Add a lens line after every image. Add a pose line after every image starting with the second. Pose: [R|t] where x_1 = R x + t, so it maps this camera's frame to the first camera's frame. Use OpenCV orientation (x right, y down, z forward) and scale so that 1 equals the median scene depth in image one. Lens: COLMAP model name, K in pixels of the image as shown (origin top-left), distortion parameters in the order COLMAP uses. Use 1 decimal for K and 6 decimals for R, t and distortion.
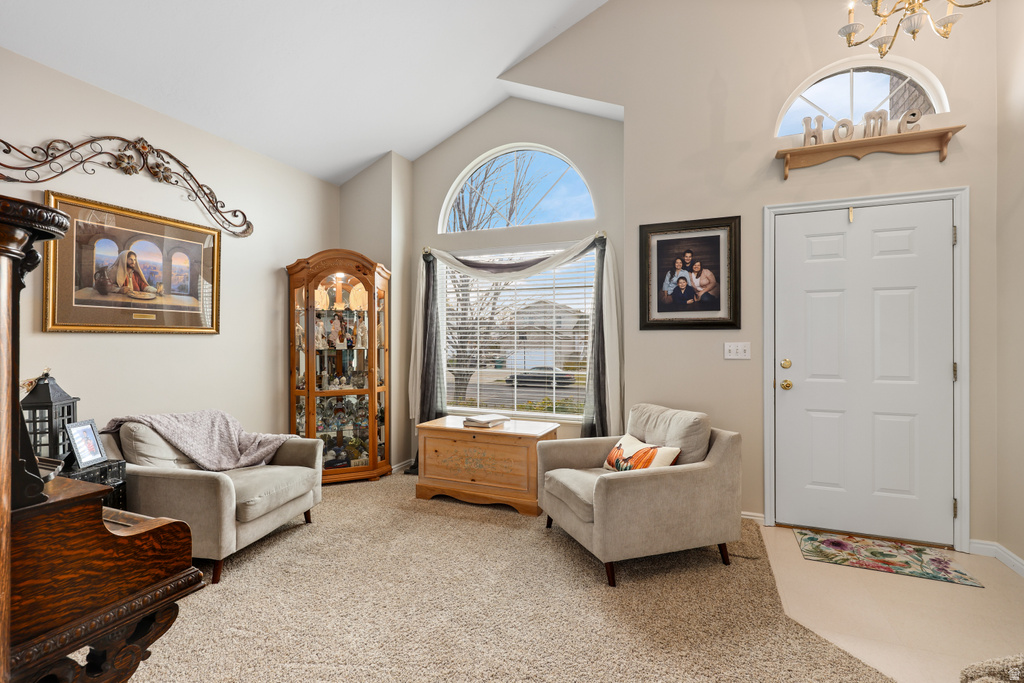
lens RADIAL K [[461.9, 0, 505.5], [0, 461.9, 343.6], [0, 0, 1]] dist [-0.000877, 0.000302]
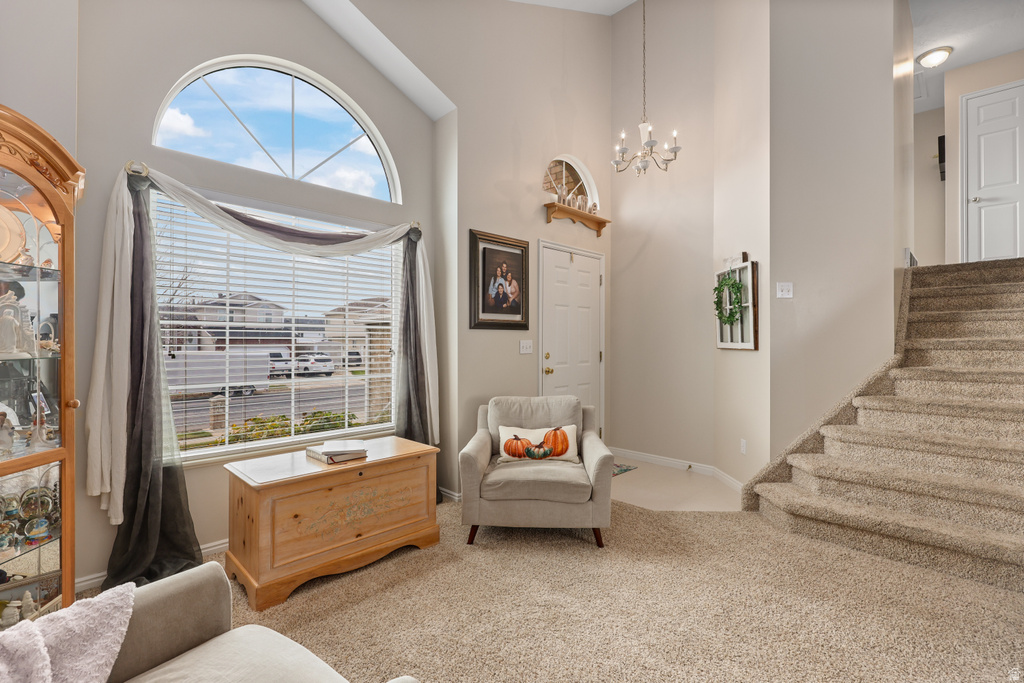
lens RADIAL K [[461.5, 0, 508.3], [0, 461.5, 339.0], [0, 0, 1]] dist [0.001449, 0.000272]
pose [[0.381212, -0.001348, 0.924487, -0.679924], [0.003847, 0.999993, -0.000128, -0.005976], [-0.924480, 0.003605, 0.381214, 0.547717]]
